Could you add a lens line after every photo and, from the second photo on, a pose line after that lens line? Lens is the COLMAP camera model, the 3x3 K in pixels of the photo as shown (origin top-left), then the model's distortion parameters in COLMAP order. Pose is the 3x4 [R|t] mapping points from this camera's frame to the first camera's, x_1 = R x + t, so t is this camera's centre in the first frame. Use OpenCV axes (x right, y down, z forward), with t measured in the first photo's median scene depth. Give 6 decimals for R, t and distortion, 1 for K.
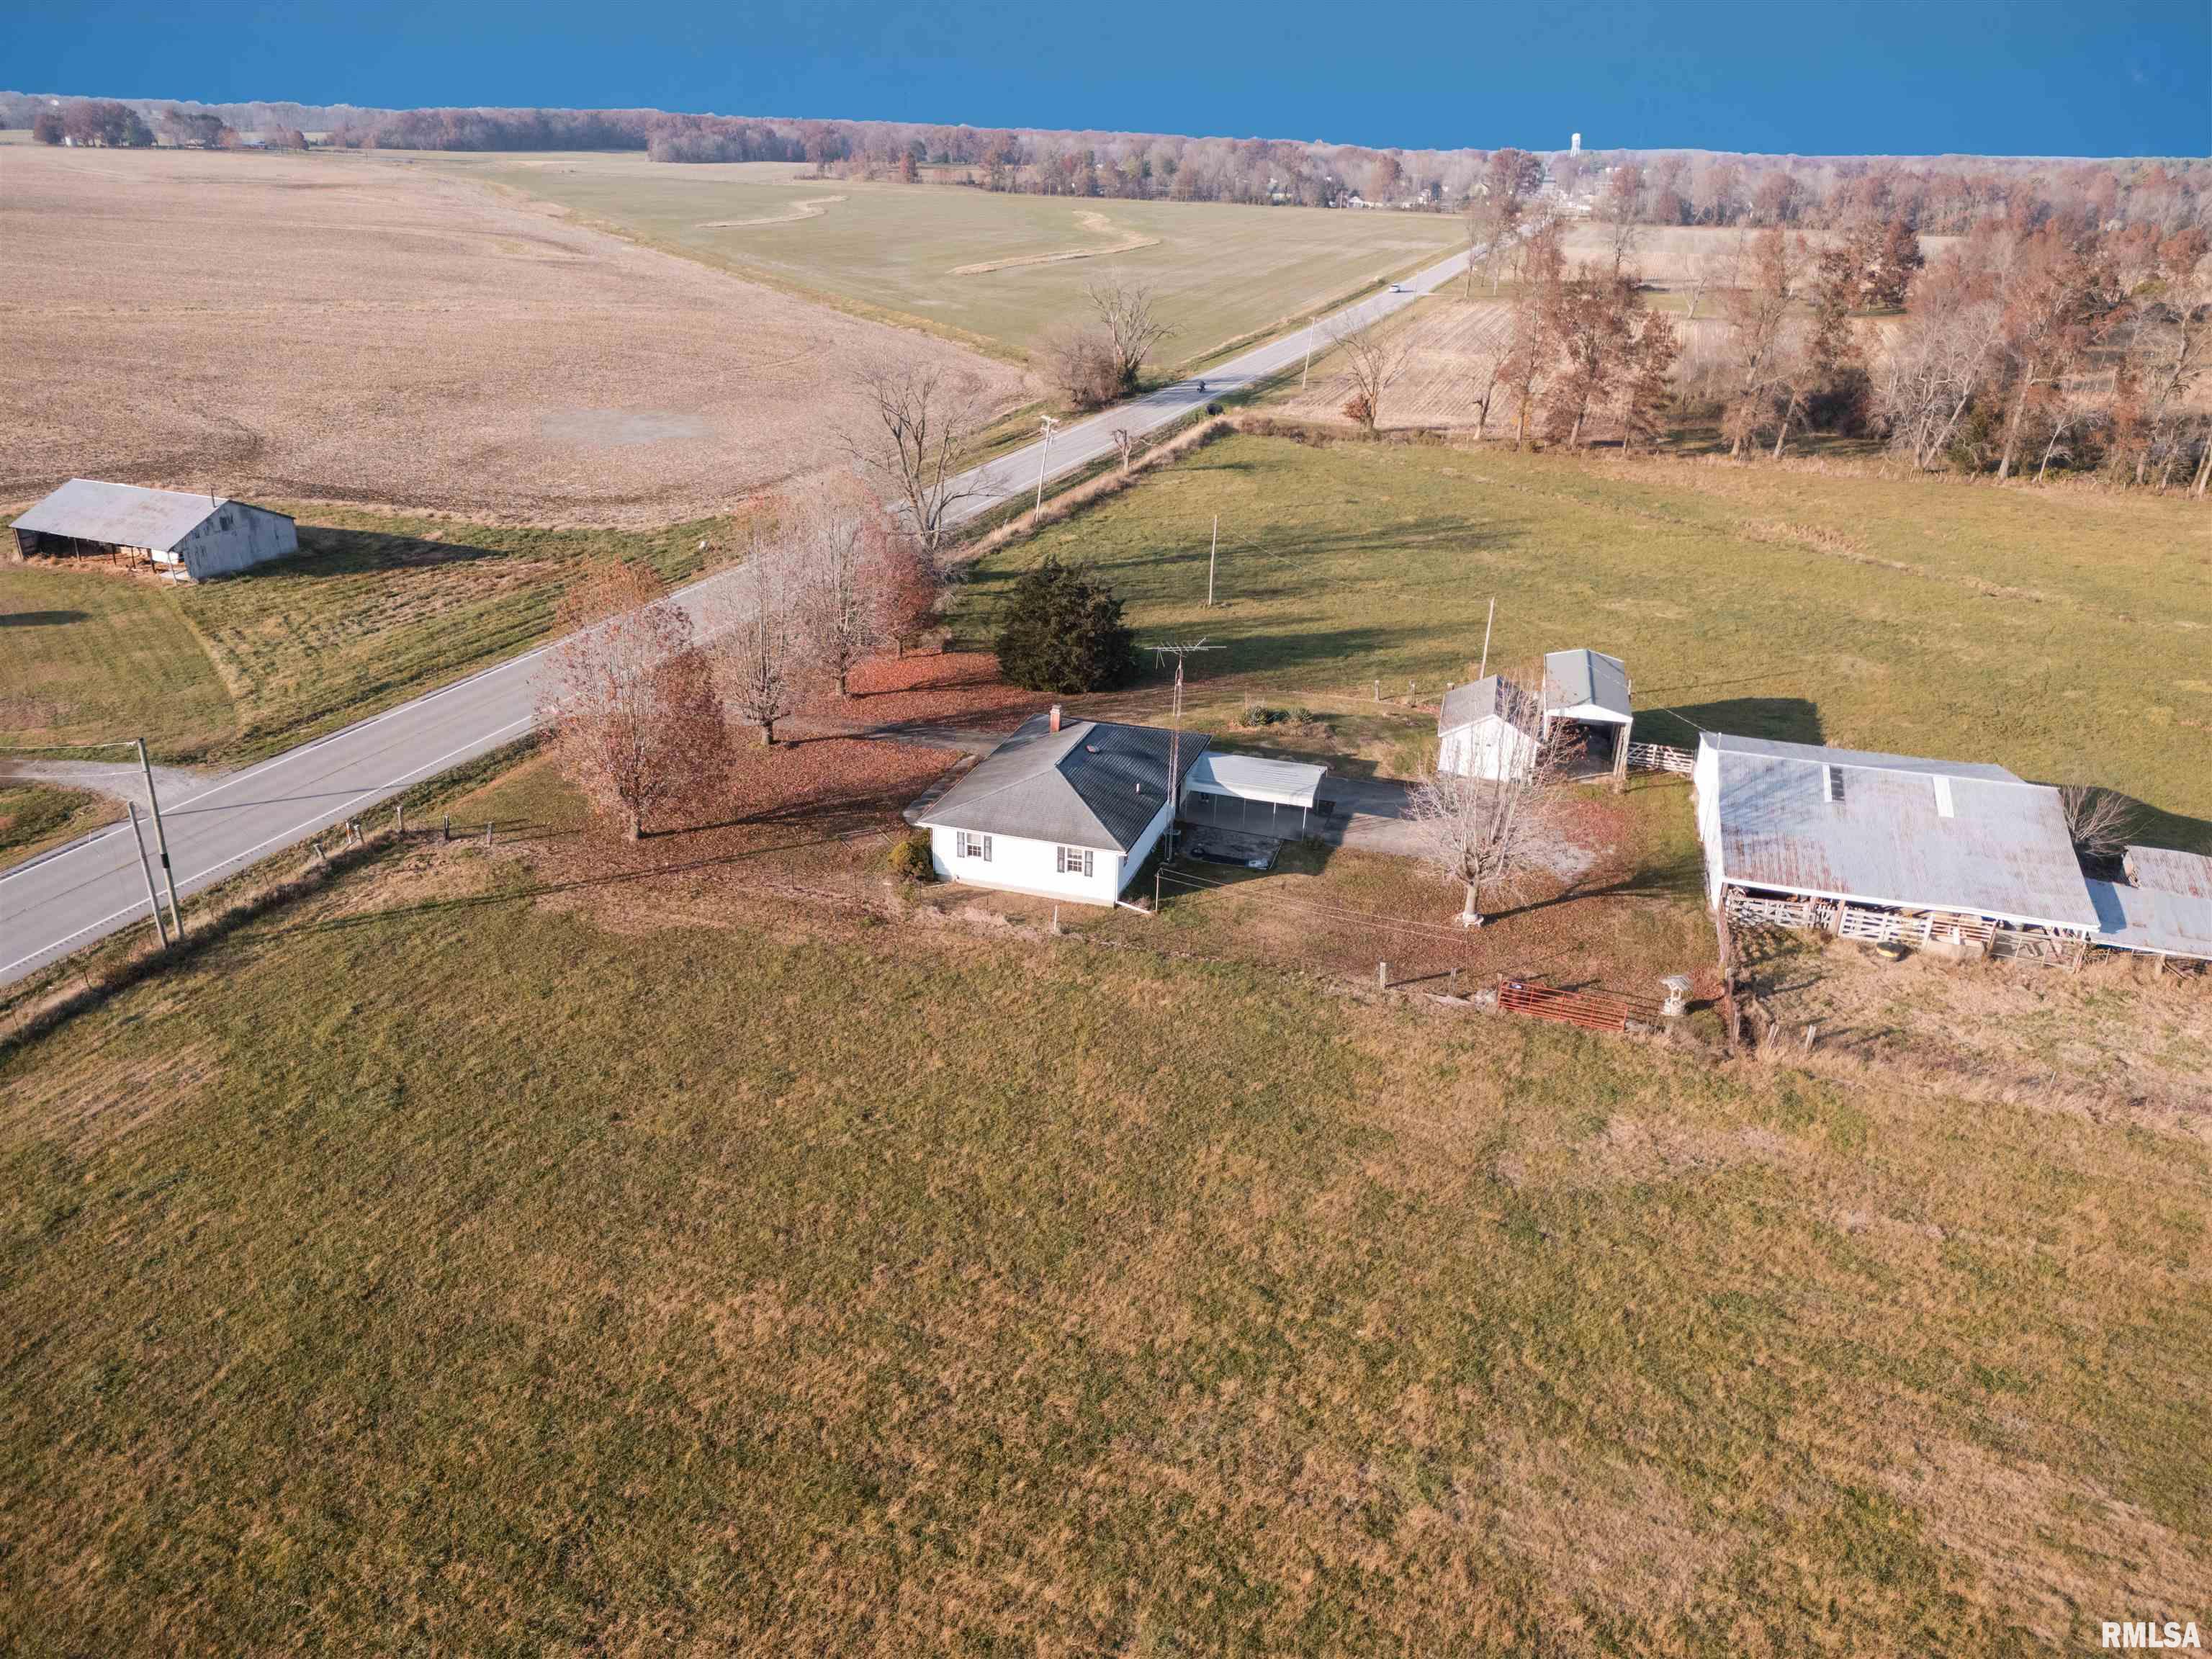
lens RADIAL K [[1628.7, 0, 1109.4], [0, 1628.7, 801.4], [0, 0, 1]] dist [0.063003, -0.045498]
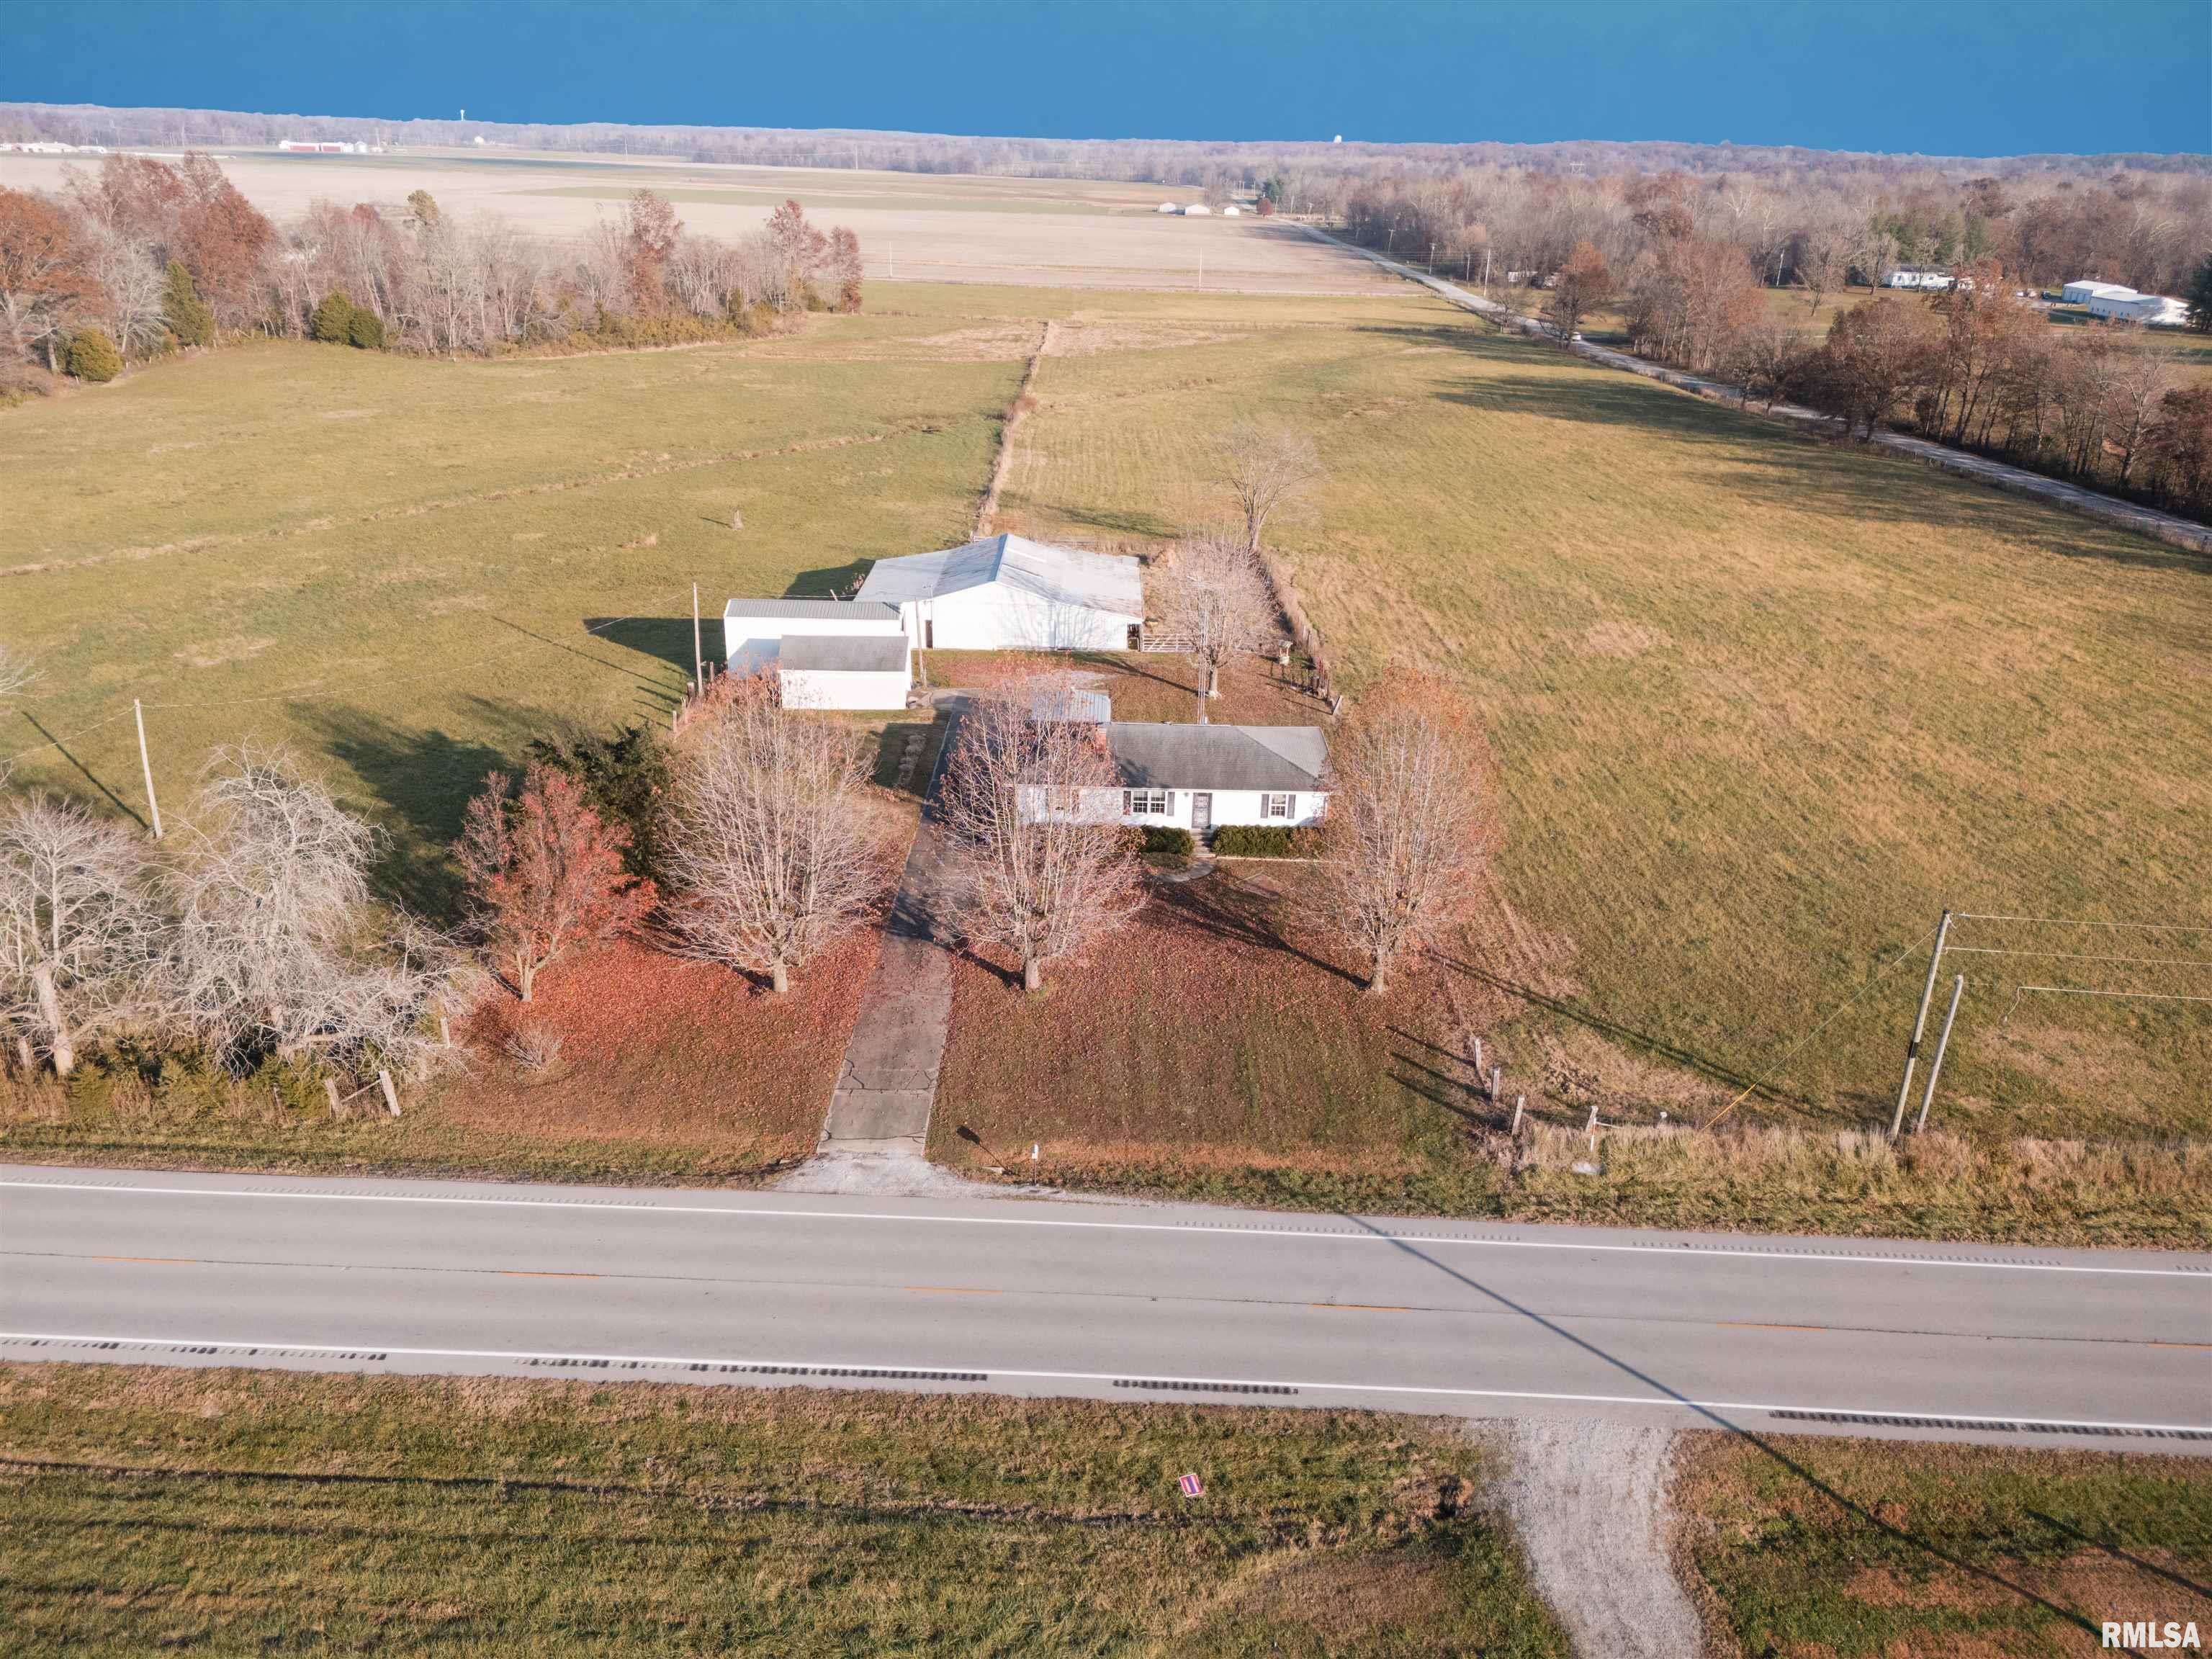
lens RADIAL K [[1606.9, 0, 1106.0], [0, 1606.9, 829.5], [0, 0, 1]] dist [0.067669, -0.057555]
pose [[-0.271119, -0.406237, 0.872620, -0.982342], [0.328521, 0.813085, 0.480590, -0.512324], [-0.904748, 0.416971, -0.086985, 1.205584]]
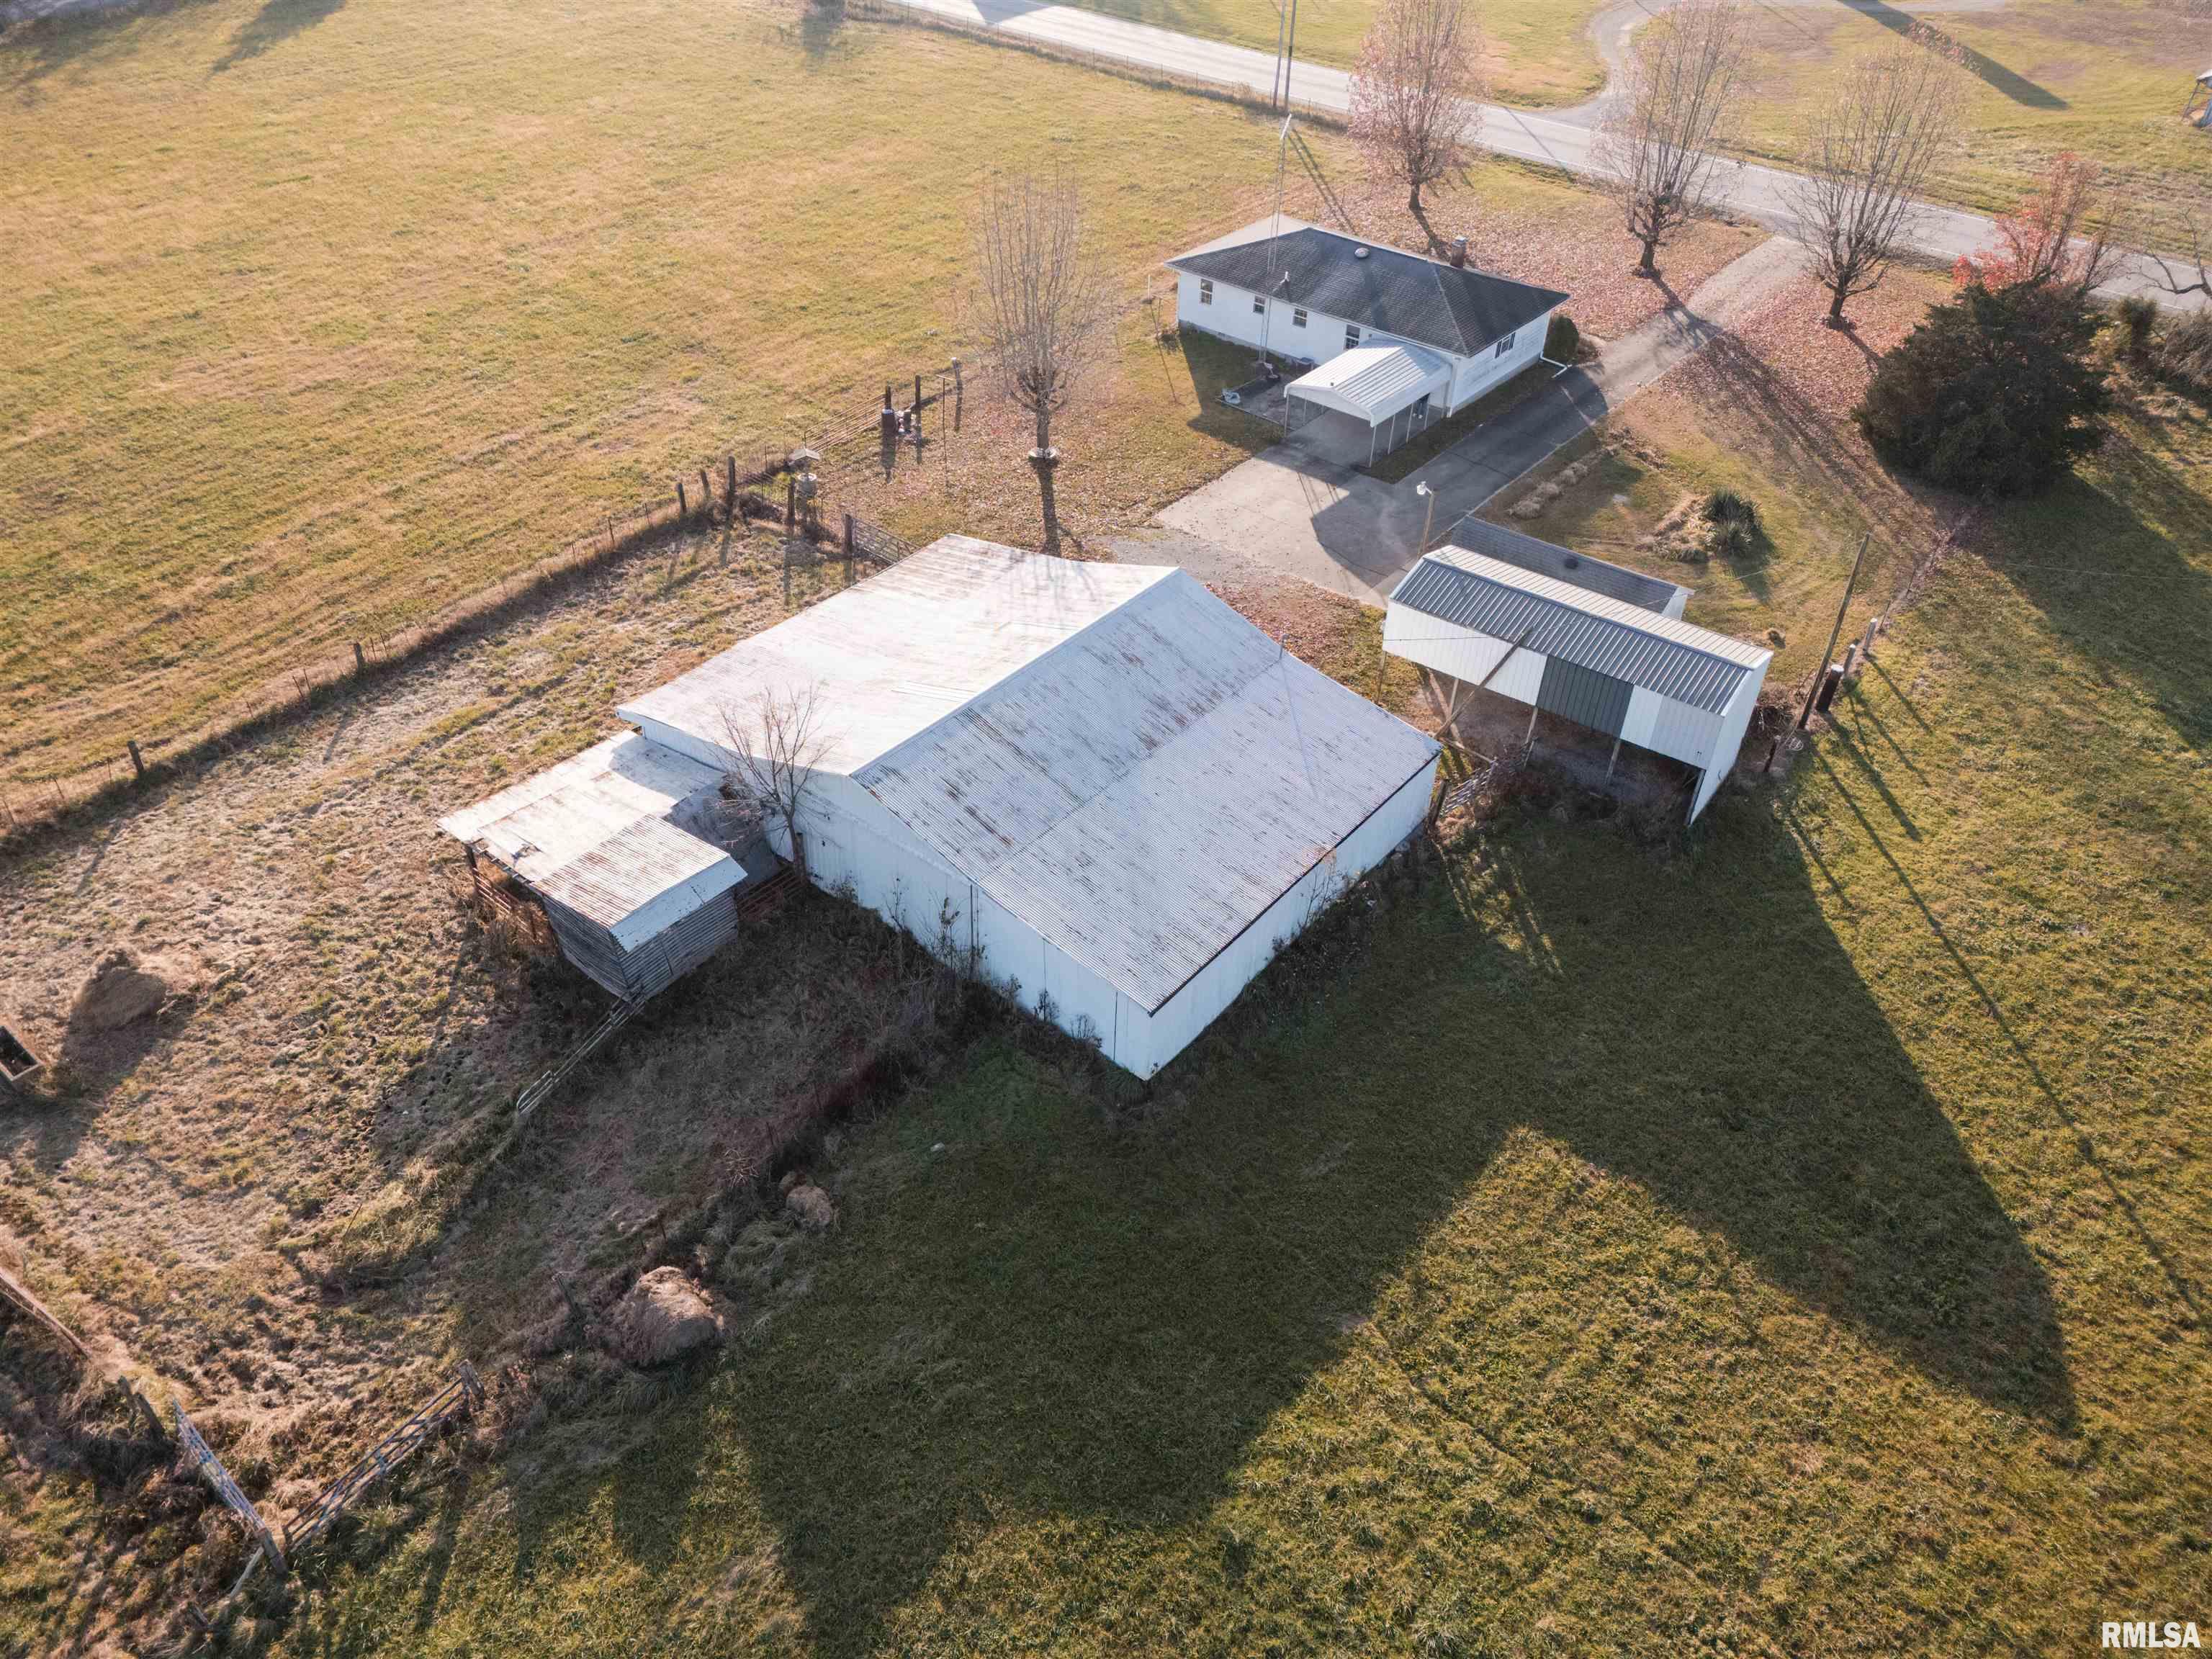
lens RADIAL K [[1606.9, 0, 1106.0], [0, 1606.9, 829.5], [0, 0, 1]] dist [0.067669, -0.057555]
pose [[-0.379267, 0.542312, -0.749703, 0.983534], [-0.384496, 0.644600, 0.660797, -0.401967], [0.841617, 0.538876, -0.035959, 1.137361]]
